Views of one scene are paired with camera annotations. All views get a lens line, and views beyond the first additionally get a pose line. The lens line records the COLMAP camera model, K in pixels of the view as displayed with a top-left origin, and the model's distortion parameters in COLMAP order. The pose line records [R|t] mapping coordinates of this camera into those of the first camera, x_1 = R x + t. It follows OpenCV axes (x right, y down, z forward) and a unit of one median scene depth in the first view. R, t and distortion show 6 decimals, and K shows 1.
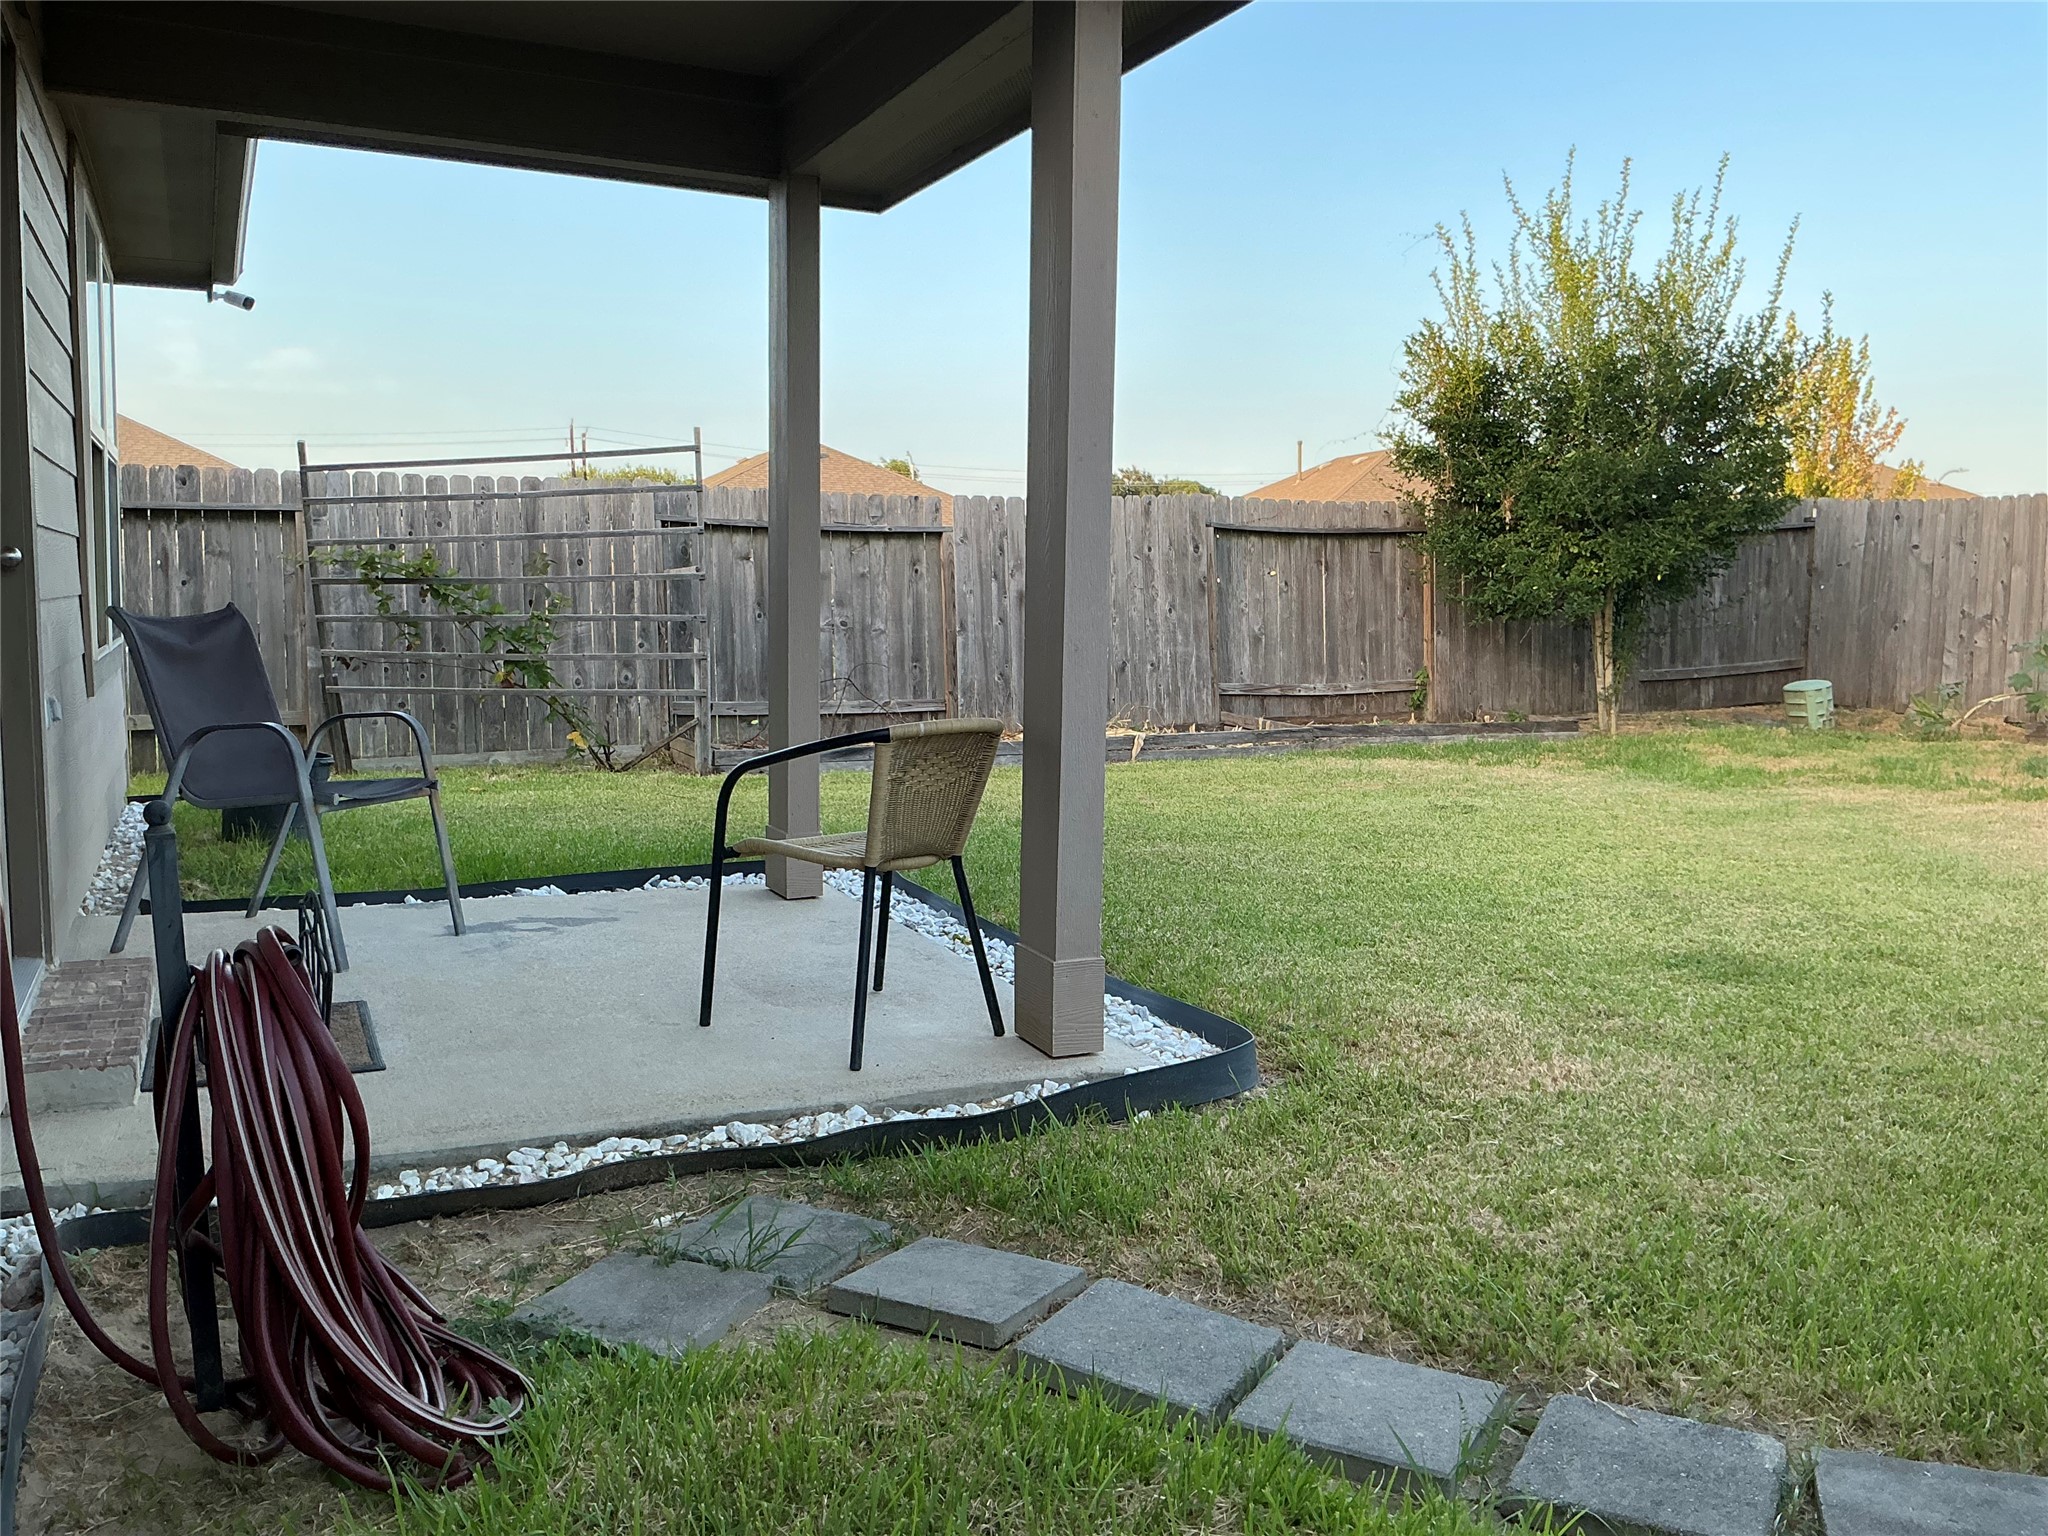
lens RADIAL K [[1679.4, 0, 1022.0], [0, 1679.4, 768.6], [0, 0, 1]] dist [0.059363, -0.097070]
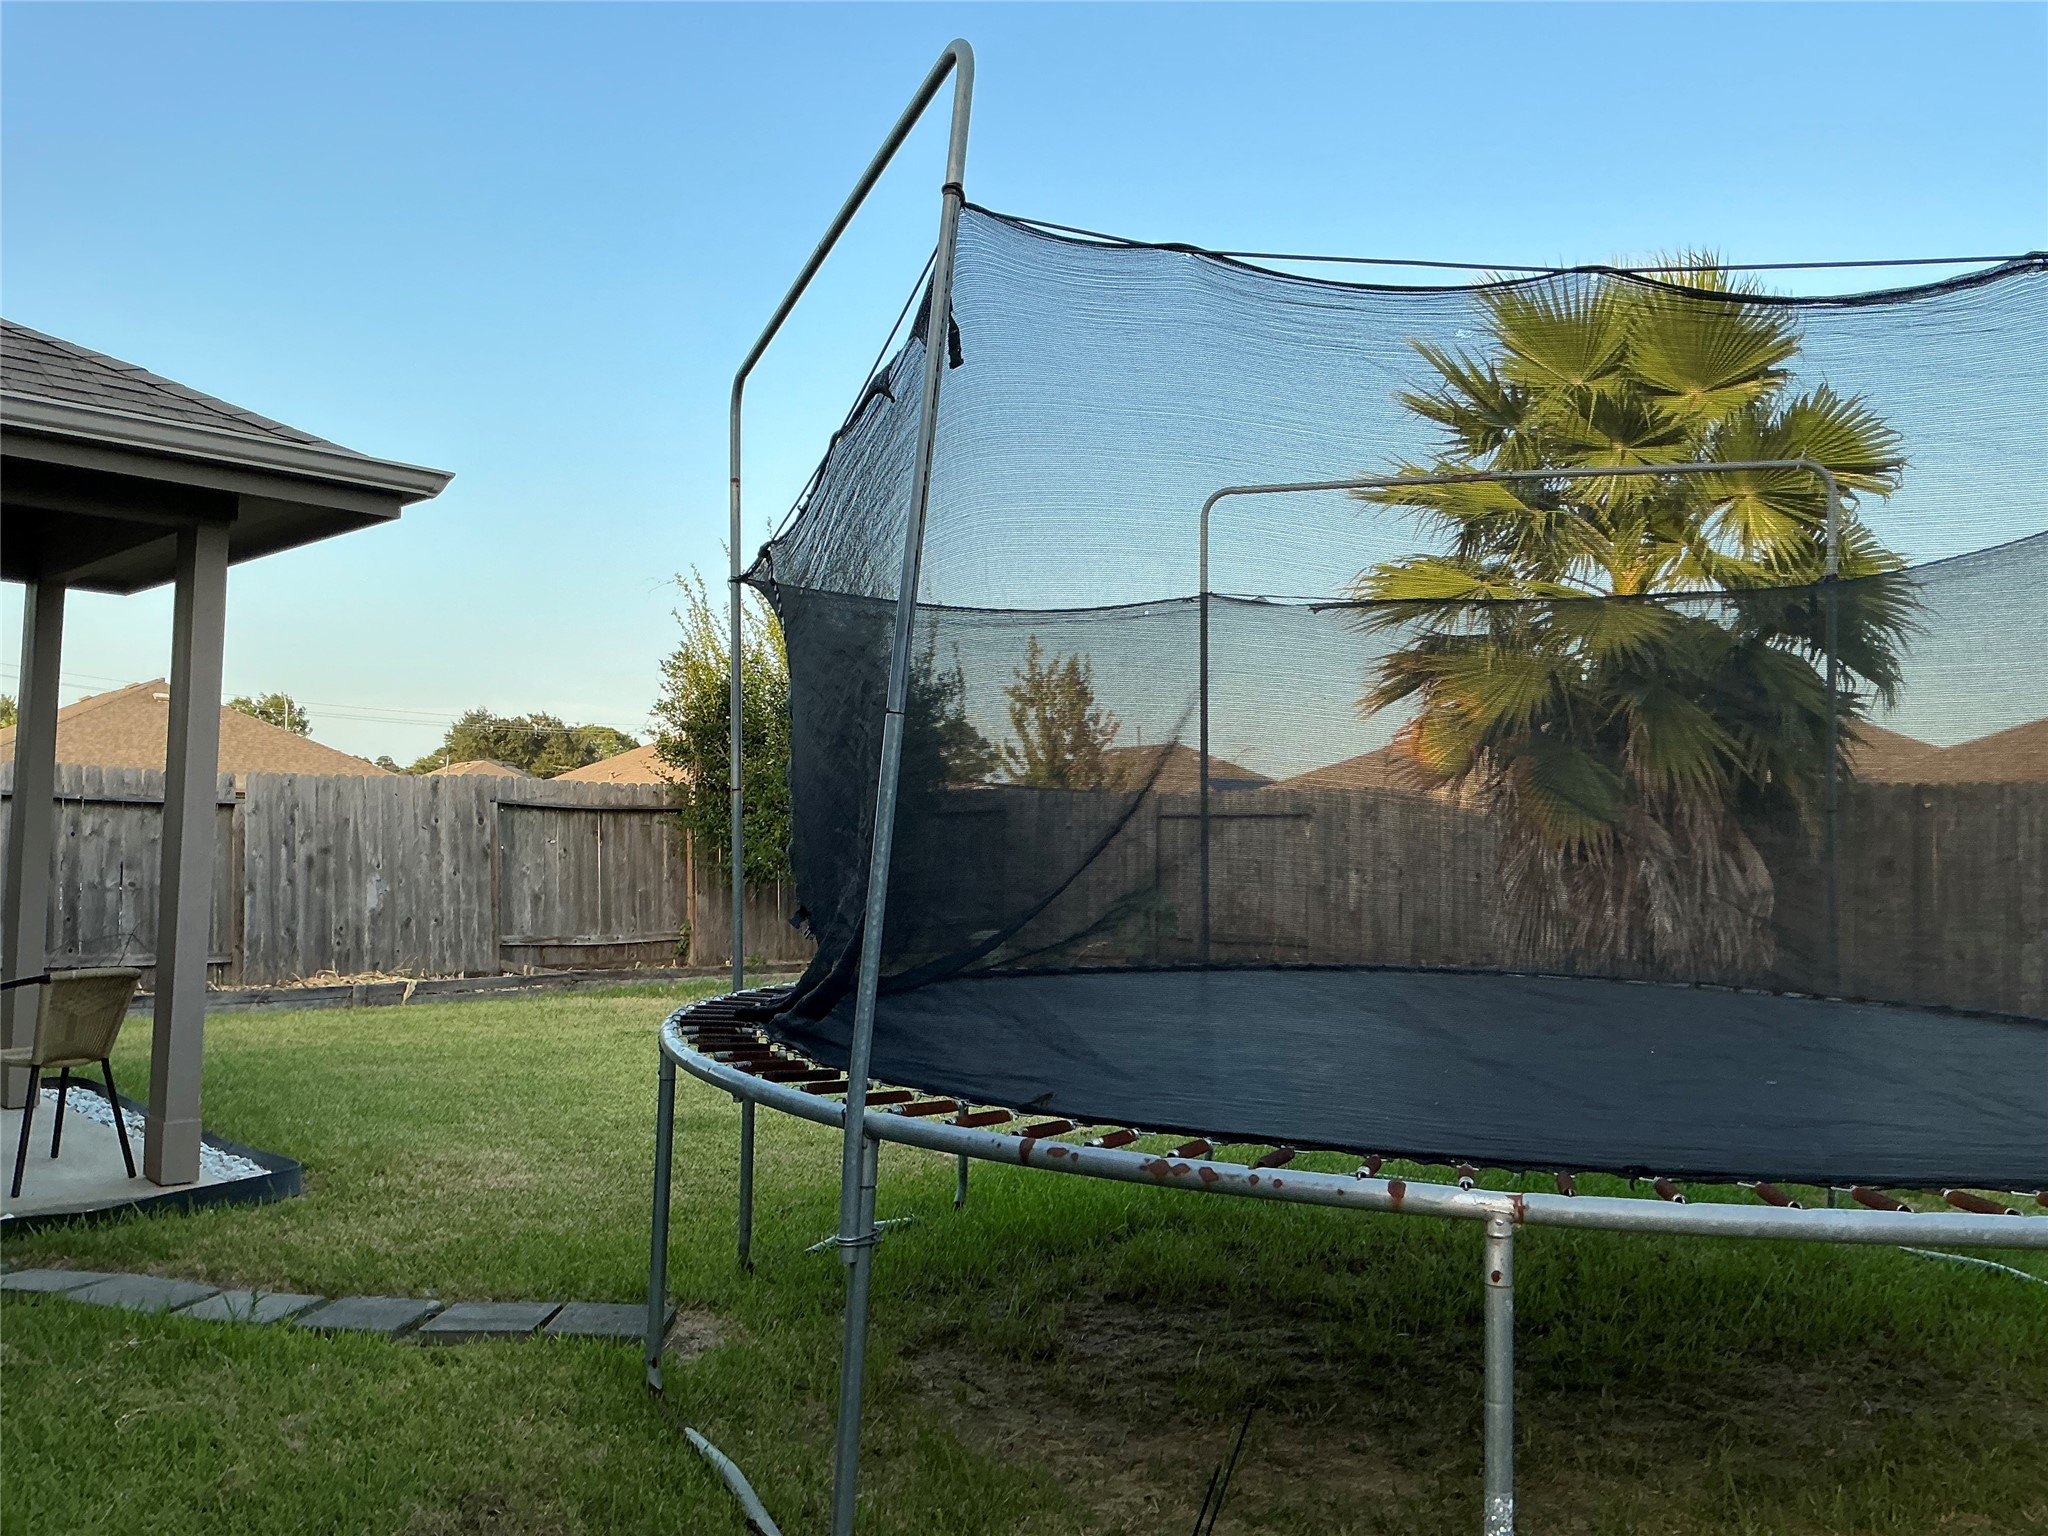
lens RADIAL K [[1679.4, 0, 1039.4], [0, 1679.4, 750.9], [0, 0, 1]] dist [0.059363, -0.097070]
pose [[0.940608, 0.032509, 0.337934, 0.070535], [0.020379, 0.988203, -0.151787, 0.008075], [-0.338882, 0.149659, 0.928850, -0.235108]]
